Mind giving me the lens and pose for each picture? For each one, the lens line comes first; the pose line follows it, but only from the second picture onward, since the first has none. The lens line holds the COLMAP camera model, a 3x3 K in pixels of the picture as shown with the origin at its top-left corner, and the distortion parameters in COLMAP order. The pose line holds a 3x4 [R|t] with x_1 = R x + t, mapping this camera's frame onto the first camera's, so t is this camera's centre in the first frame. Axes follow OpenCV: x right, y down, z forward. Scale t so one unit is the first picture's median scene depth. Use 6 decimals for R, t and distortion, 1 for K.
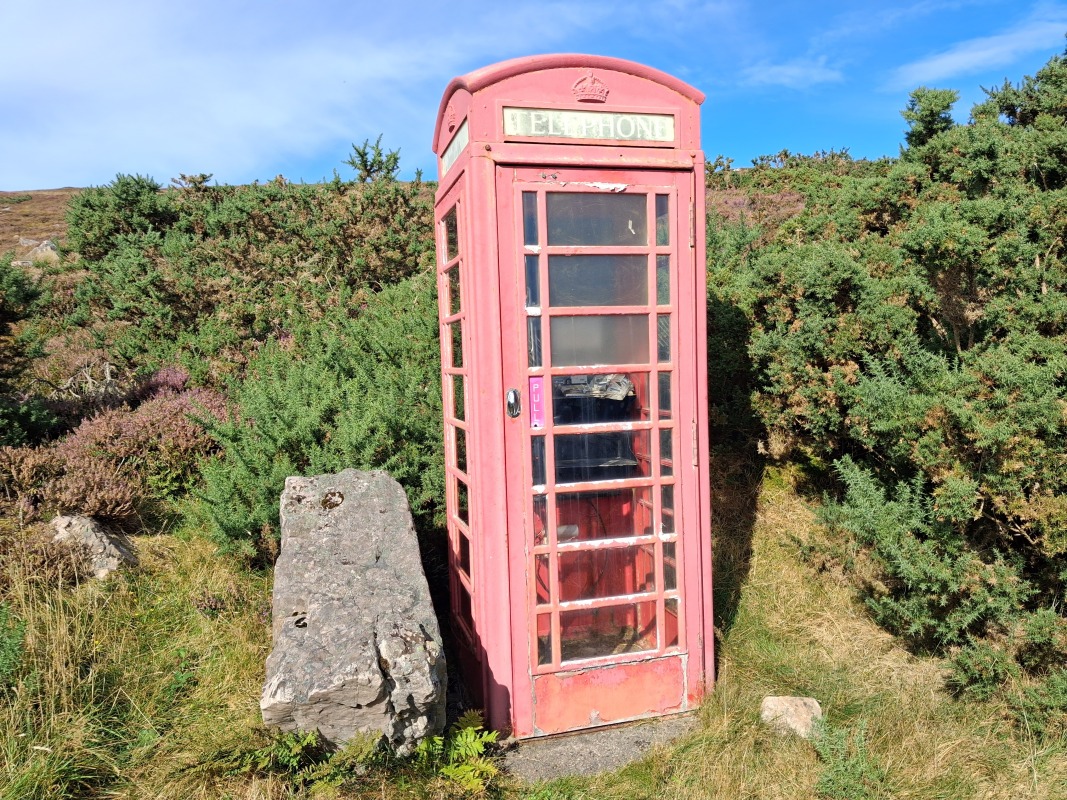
lens RADIAL K [[867.6, 0, 564.6], [0, 867.6, 419.6], [0, 0, 1]] dist [0.053678, -0.076826]
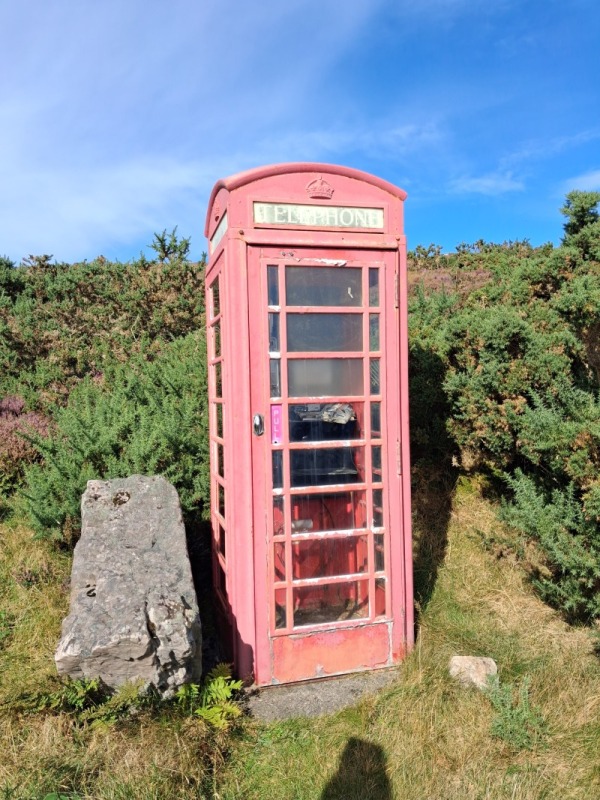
lens RADIAL K [[650.5, 0, 302.9], [0, 650.5, 413.0], [0, 0, 1]] dist [0.053678, -0.076826]
pose [[0.999770, 0.009252, -0.019358, 0.023680], [-0.010026, 0.999138, -0.040290, 0.001234], [0.018968, 0.040475, 0.999001, 0.019390]]
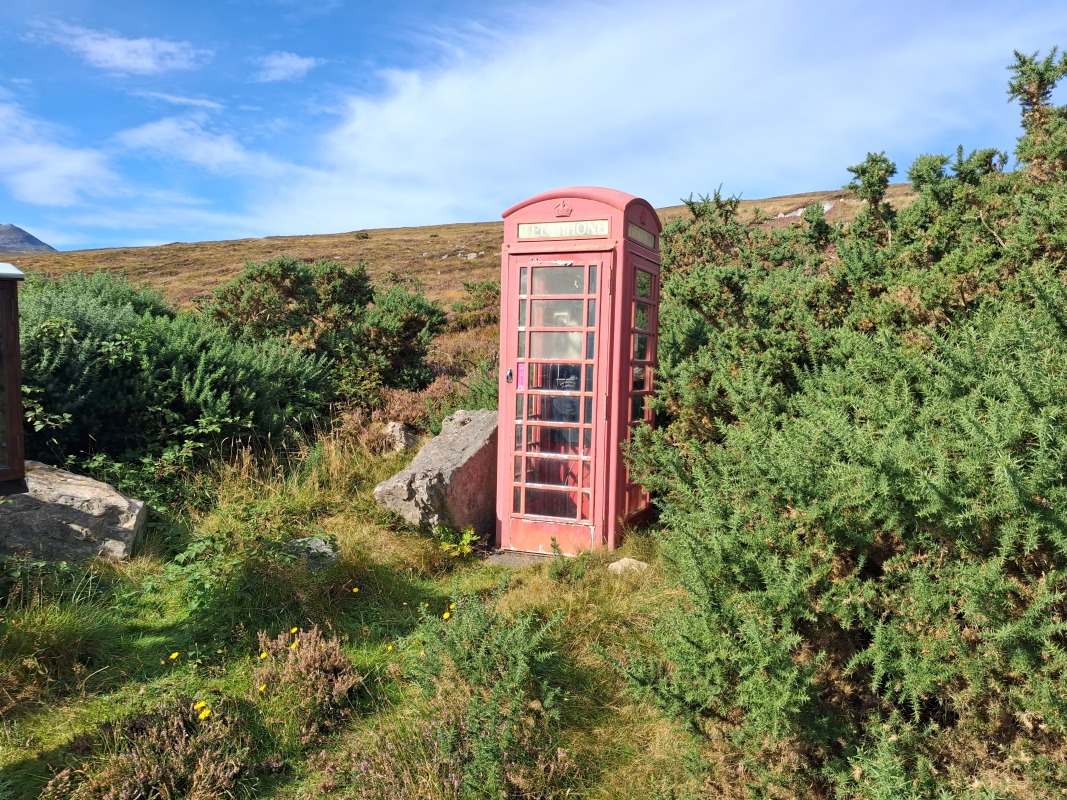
lens RADIAL K [[867.6, 0, 564.6], [0, 867.6, 419.6], [0, 0, 1]] dist [0.053678, -0.076826]
pose [[0.783100, 0.089384, -0.615439, 1.104679], [-0.086983, 0.995632, 0.033922, 0.001234], [0.615783, 0.026968, 0.787454, -0.401794]]
